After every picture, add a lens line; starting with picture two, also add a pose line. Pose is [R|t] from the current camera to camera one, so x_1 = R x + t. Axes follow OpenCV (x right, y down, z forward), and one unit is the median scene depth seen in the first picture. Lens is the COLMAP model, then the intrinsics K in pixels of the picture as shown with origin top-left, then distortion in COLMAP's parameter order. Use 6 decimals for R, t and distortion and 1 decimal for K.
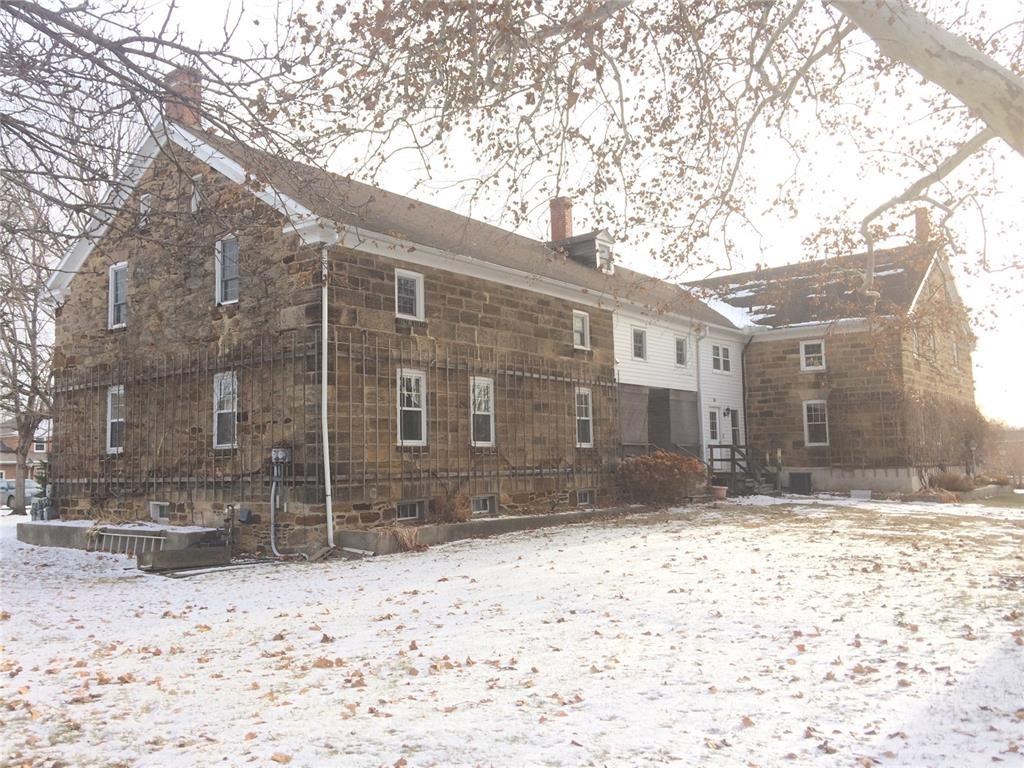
lens RADIAL K [[871.1, 0, 512.0], [0, 871.1, 386.1], [0, 0, 1]] dist [0.005059, 0.001503]
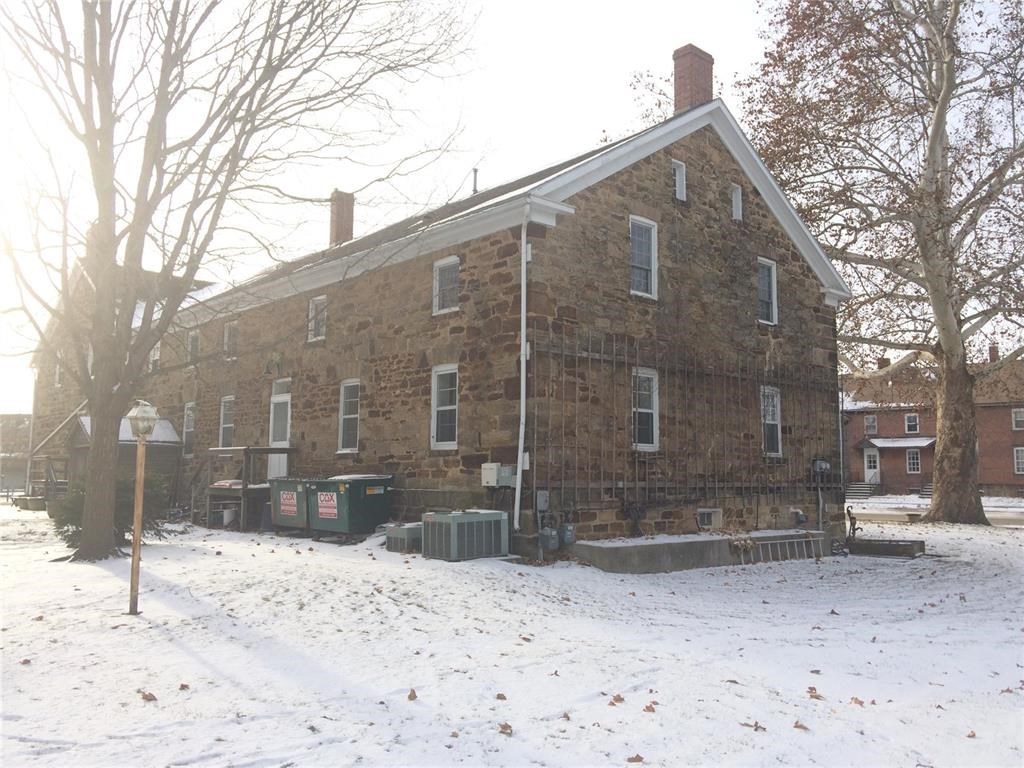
lens RADIAL K [[871.1, 0, 512.0], [0, 871.1, 383.2], [0, 0, 1]] dist [0.005059, 0.001503]
pose [[0.186954, 0.122095, 0.974752, -1.440402], [-0.104863, 0.989057, -0.103775, 0.125830], [-0.976756, -0.082814, 0.197711, 1.092659]]
